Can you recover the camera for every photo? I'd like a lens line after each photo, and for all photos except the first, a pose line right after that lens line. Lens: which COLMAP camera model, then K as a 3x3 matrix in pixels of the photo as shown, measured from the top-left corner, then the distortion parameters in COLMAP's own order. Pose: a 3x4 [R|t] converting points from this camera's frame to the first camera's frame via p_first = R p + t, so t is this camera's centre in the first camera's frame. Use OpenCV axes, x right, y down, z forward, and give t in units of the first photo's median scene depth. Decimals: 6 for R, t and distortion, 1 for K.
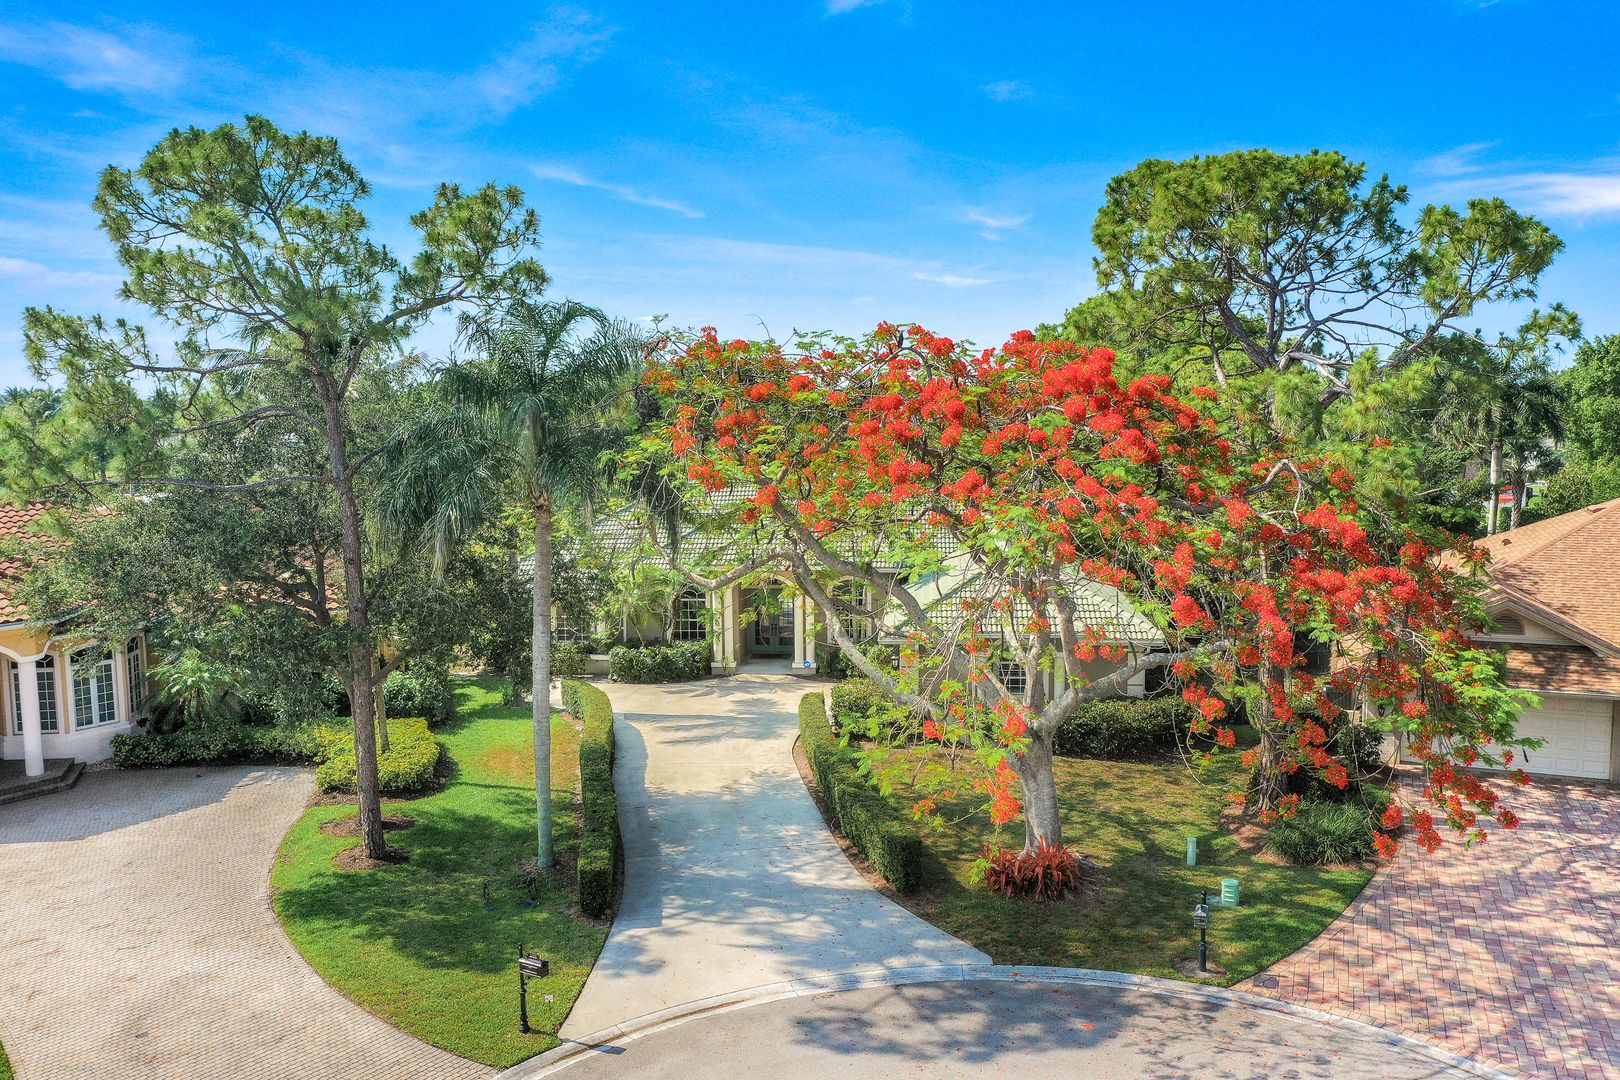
lens RADIAL K [[1288.7, 0, 806.7], [0, 1288.7, 540.9], [0, 0, 1]] dist [-0.002215, 0.006372]
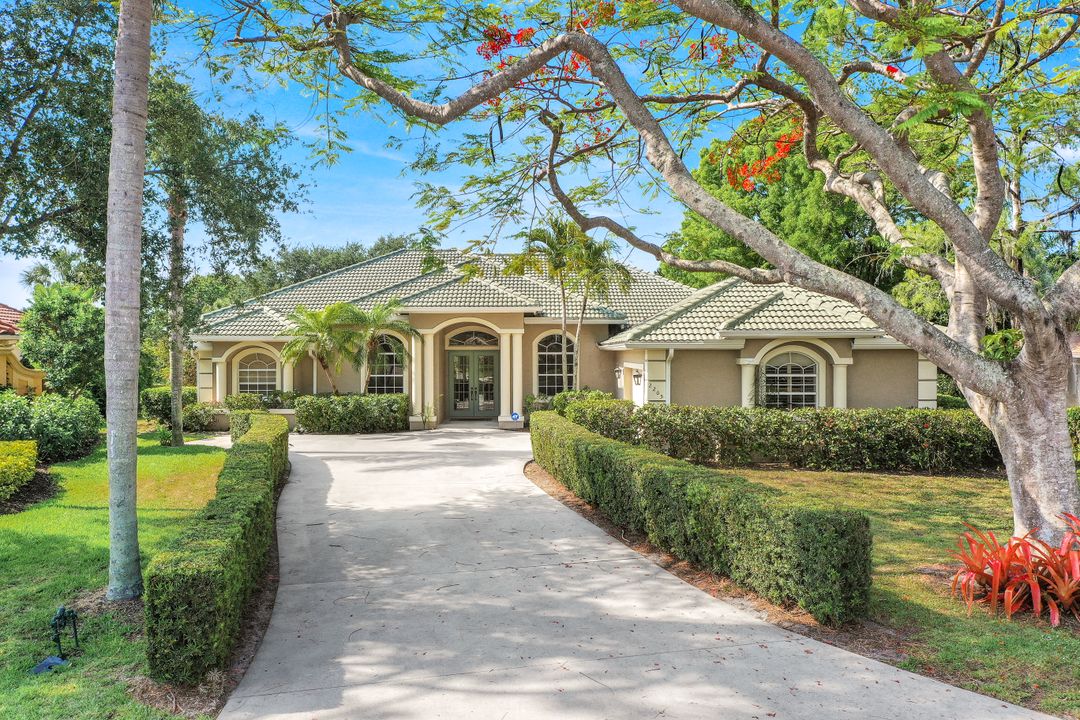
lens RADIAL K [[859.1, 0, 542.6], [0, 859.1, 358.6], [0, 0, 1]] dist [-0.002215, 0.006372]
pose [[0.994845, 0.011274, 0.100781, -0.042575], [-0.000966, 0.994810, -0.101749, 0.118148], [-0.101405, 0.101127, 0.989692, 0.388033]]
